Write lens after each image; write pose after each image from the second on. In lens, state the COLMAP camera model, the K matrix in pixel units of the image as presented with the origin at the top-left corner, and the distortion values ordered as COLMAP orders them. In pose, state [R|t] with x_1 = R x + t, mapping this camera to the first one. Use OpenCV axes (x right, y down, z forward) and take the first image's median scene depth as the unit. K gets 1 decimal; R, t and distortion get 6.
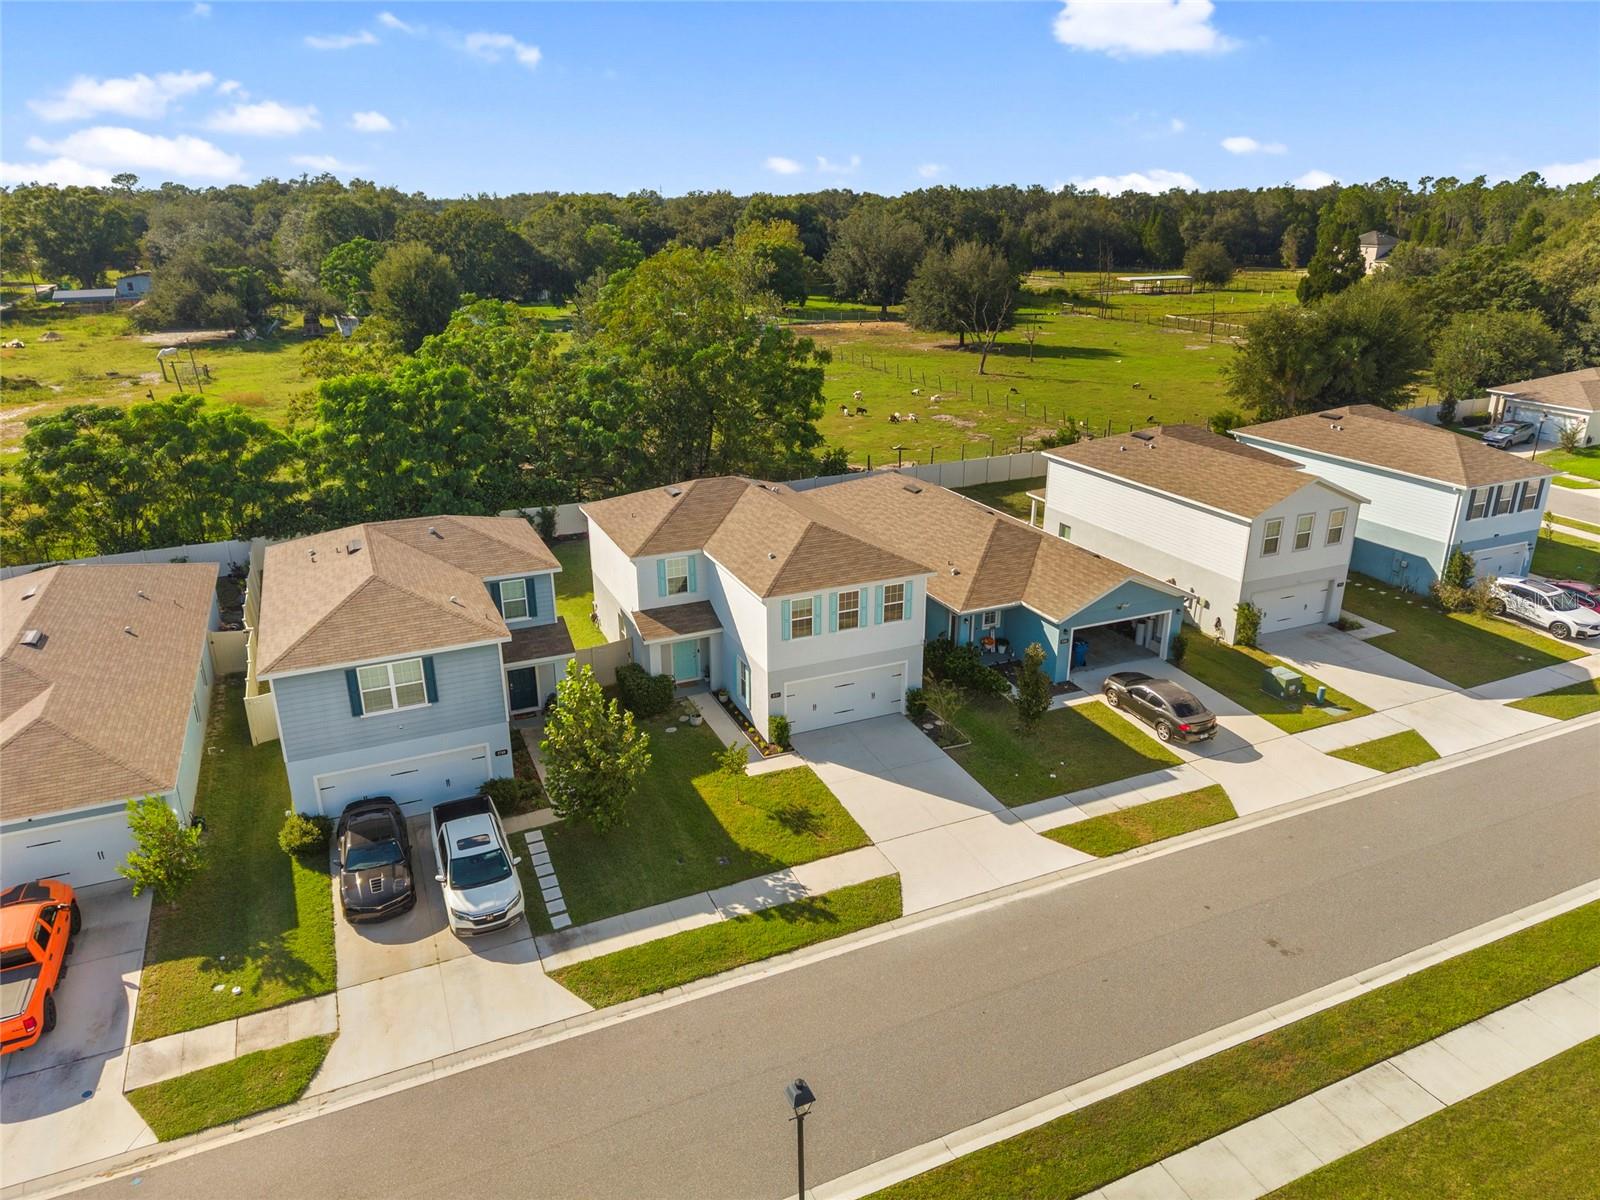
lens RADIAL K [[1070.0, 0, 800.0], [0, 1070.0, 600.0], [0, 0, 1]] dist [0.027366, -0.030720]
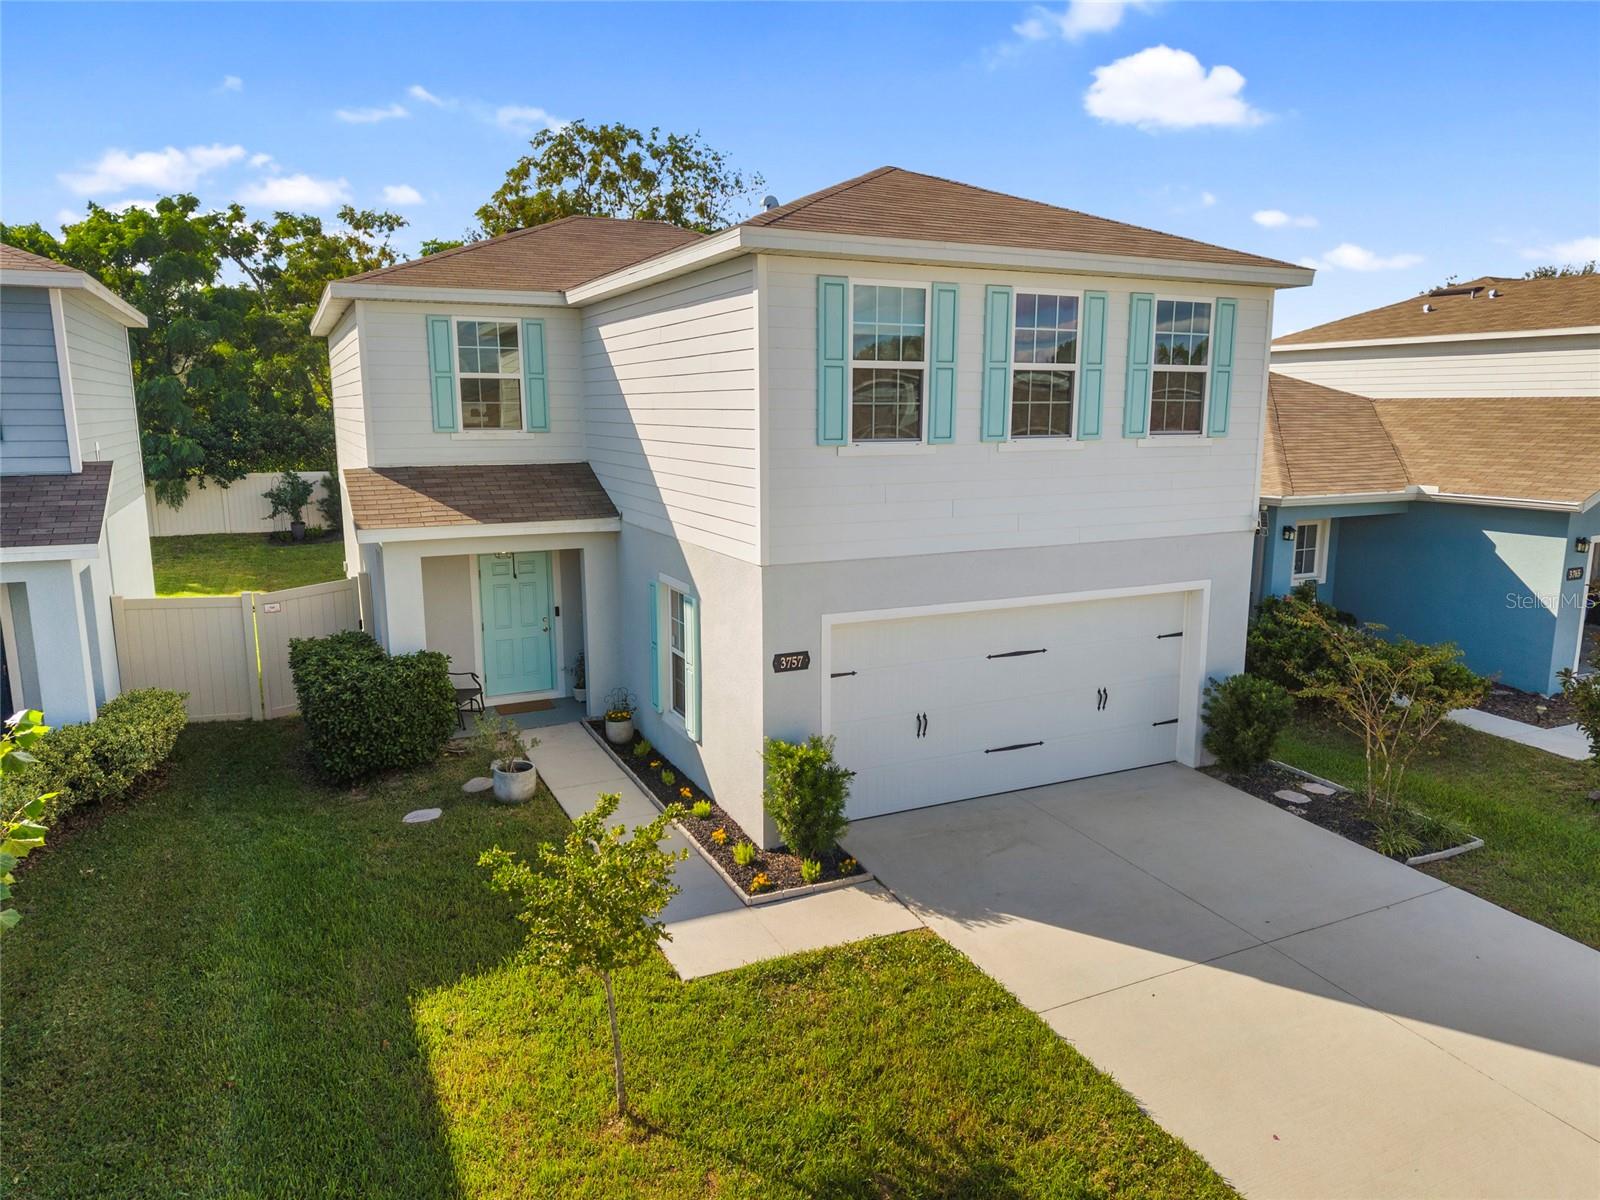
lens RADIAL K [[1075.0, 0, 800.0], [0, 1075.0, 600.0], [0, 0, 1]] dist [0.007051, 0.000265]
pose [[0.999521, -0.004197, 0.030669, -0.027261], [0.009438, 0.984910, -0.172811, 0.114562], [-0.029481, 0.173018, 0.984477, 0.698144]]
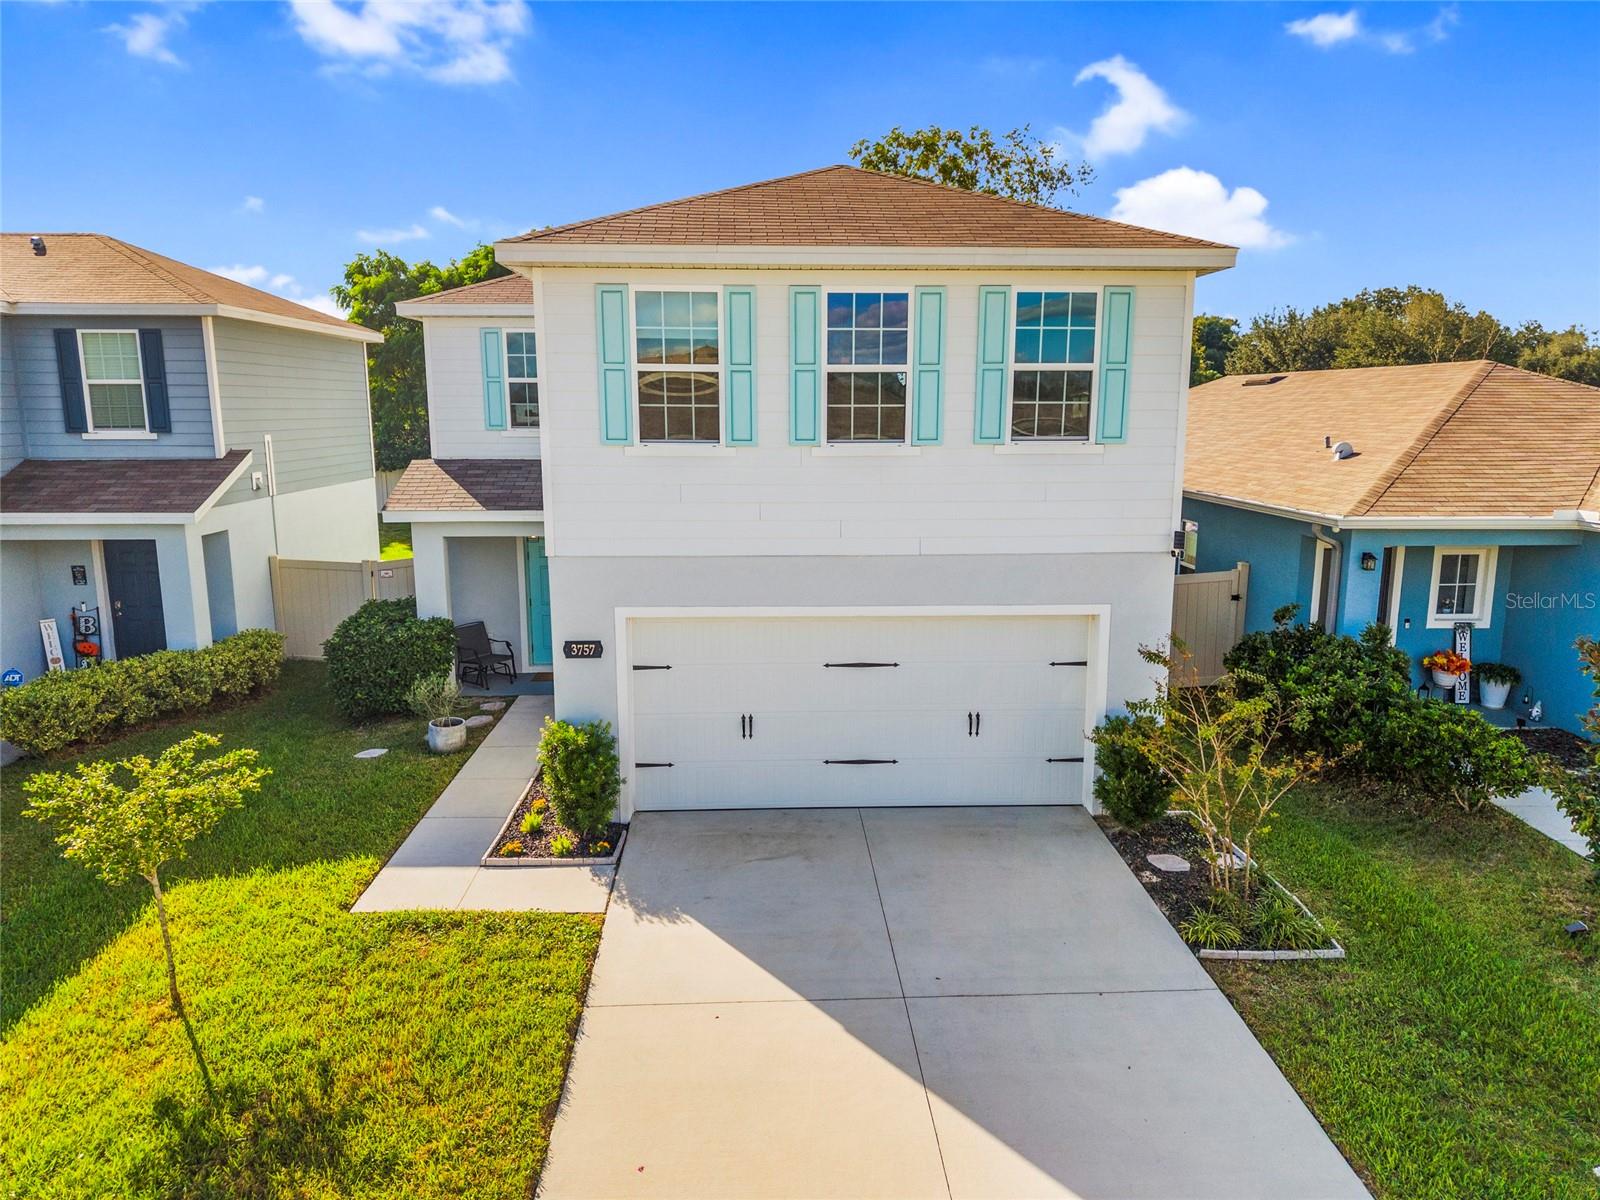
lens RADIAL K [[1070.0, 0, 800.0], [0, 1070.0, 600.0], [0, 0, 1]] dist [0.027366, -0.030720]
pose [[0.928983, 0.068075, -0.363807, 0.127151], [-0.129653, 0.980513, -0.147598, 0.105622], [0.346670, 0.184284, 0.919706, 0.720124]]
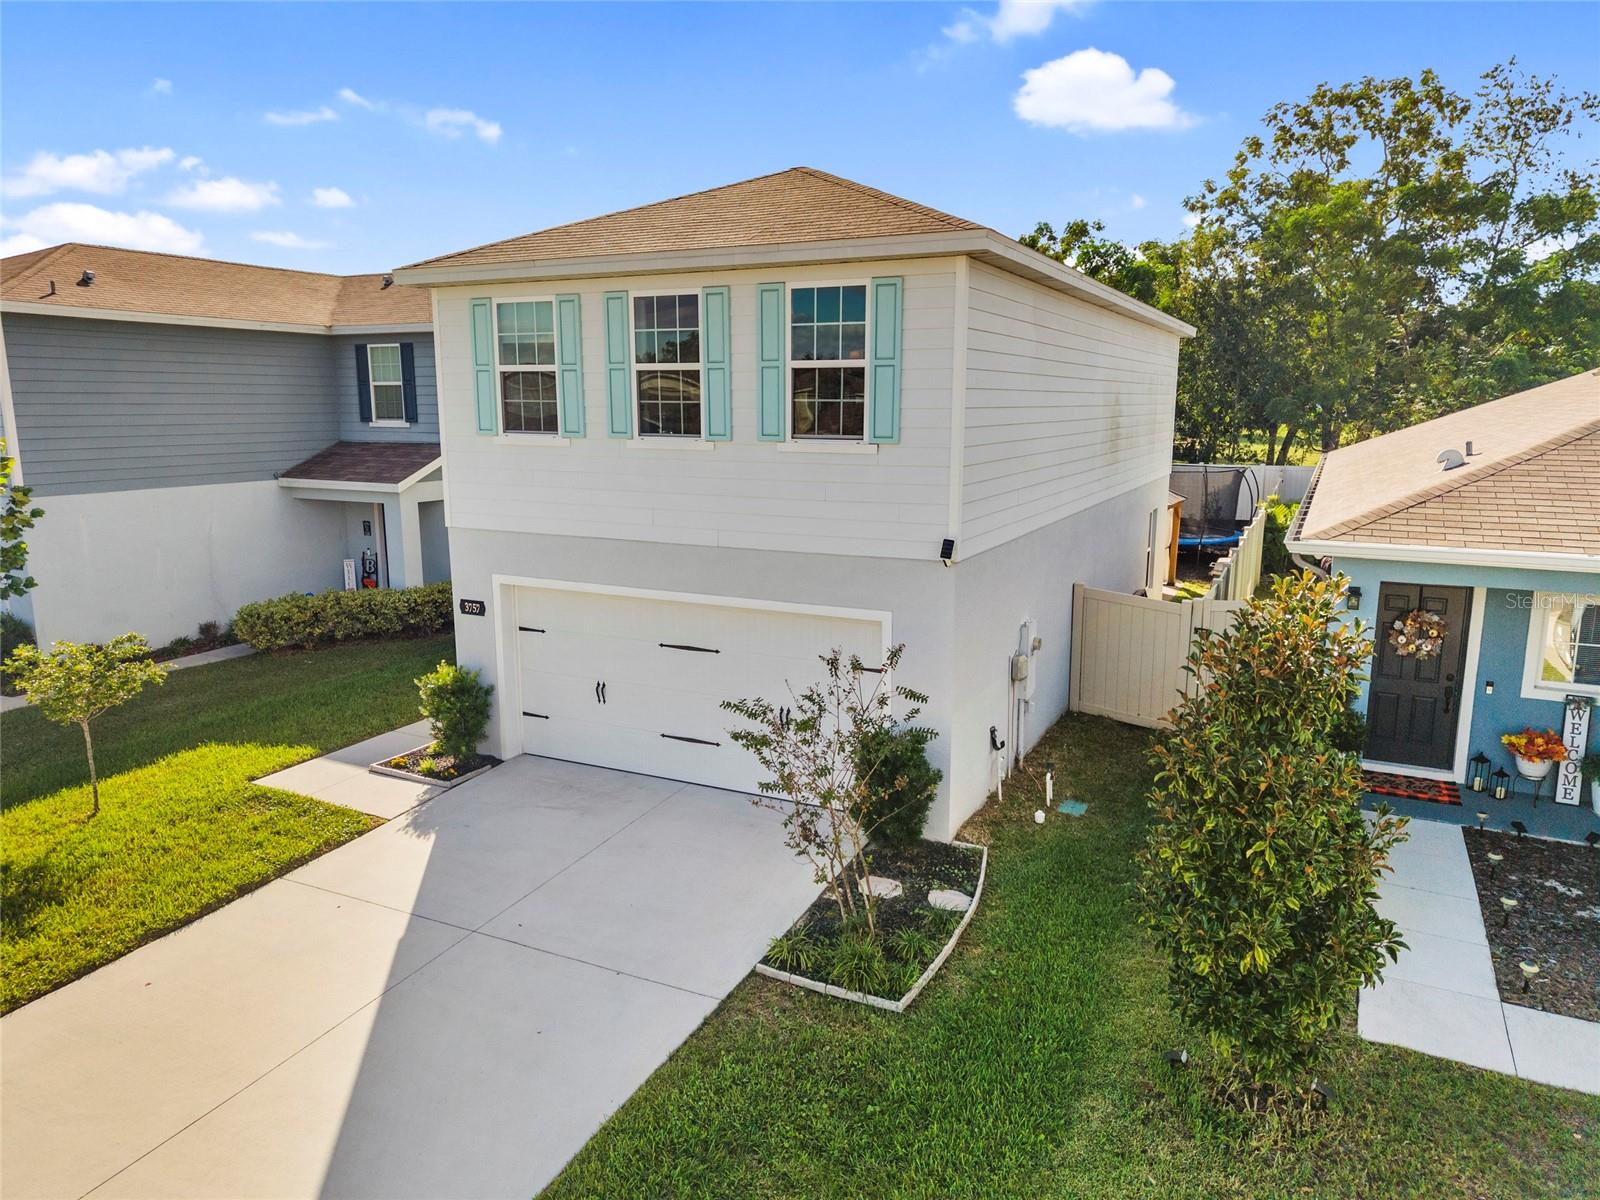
lens RADIAL K [[1067.1, 0, 800.0], [0, 1067.1, 600.0], [0, 0, 1]] dist [0.008931, -0.000982]
pose [[0.635813, 0.144482, -0.758200, 0.283282], [-0.268100, 0.962501, -0.041410, 0.069800], [0.723785, 0.229602, 0.650706, 0.814518]]
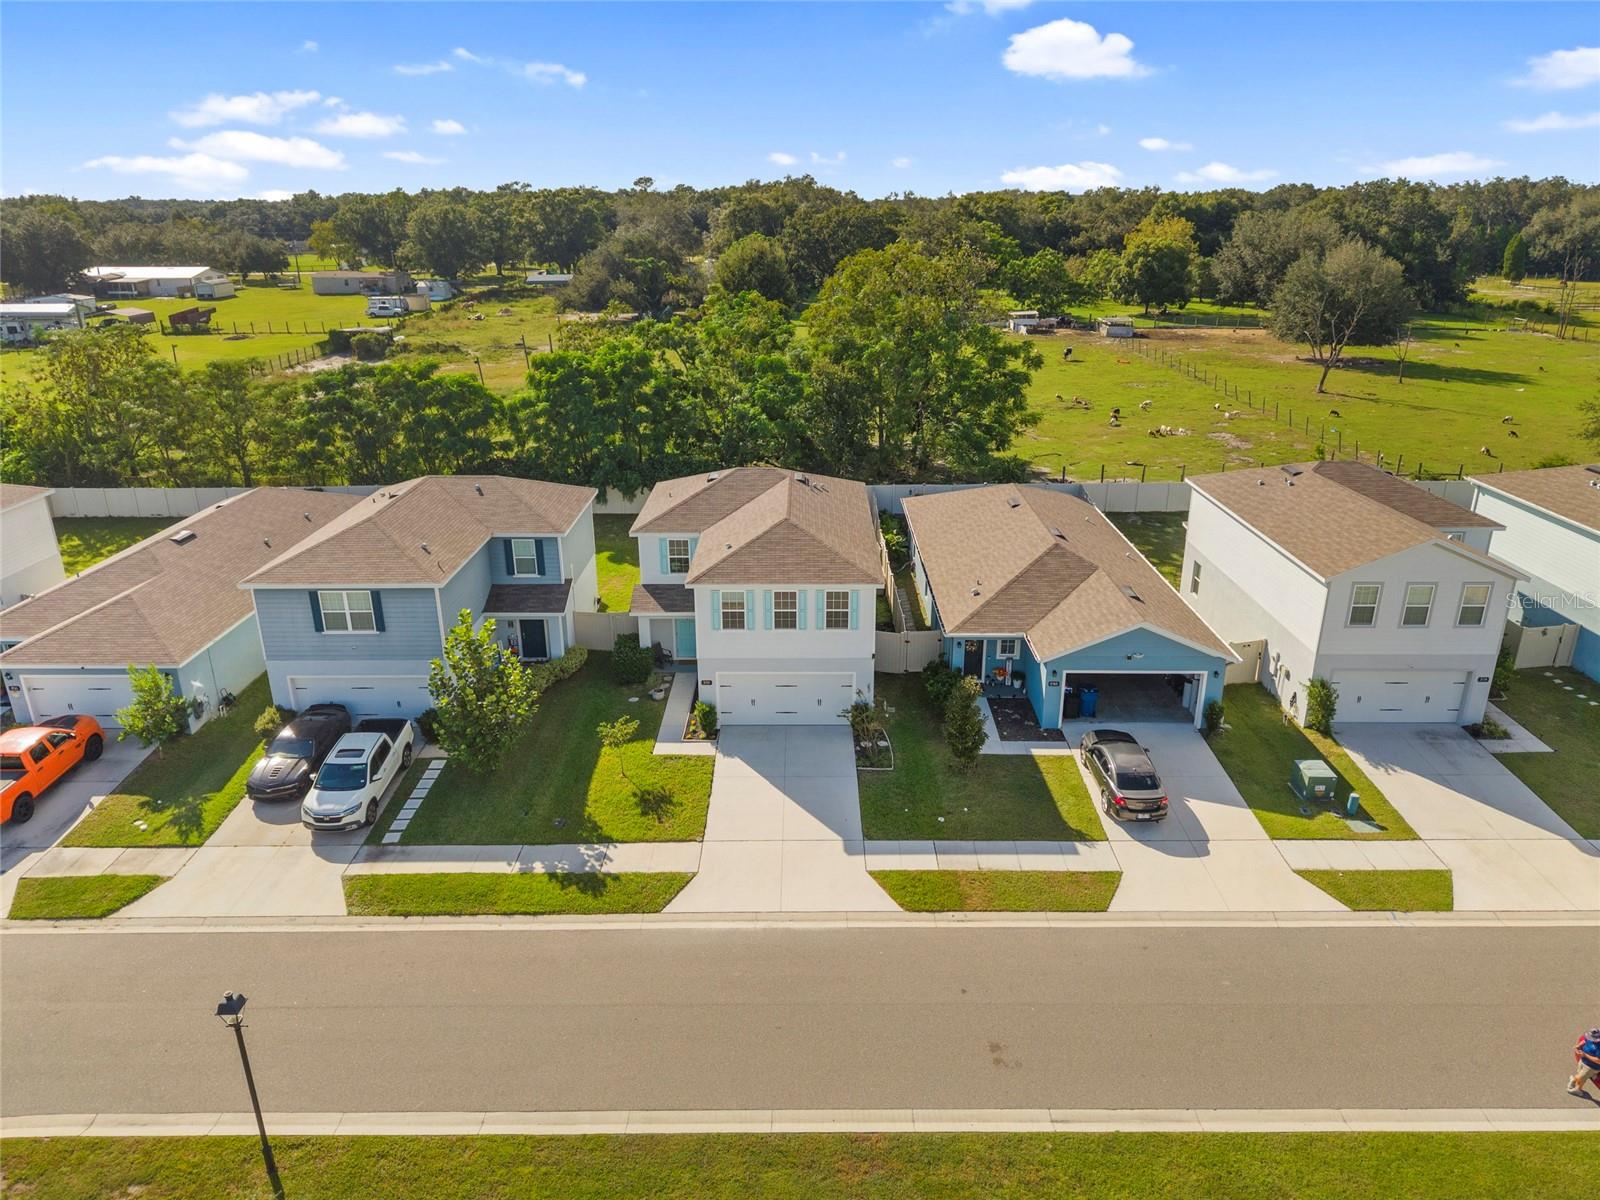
lens RADIAL K [[1067.1, 0, 800.0], [0, 1067.1, 600.0], [0, 0, 1]] dist [0.008931, -0.000982]
pose [[0.909789, 0.143075, -0.389632, 0.418712], [-0.141919, 0.989363, 0.031921, -0.031394], [0.390054, 0.026255, 0.920417, 0.098638]]
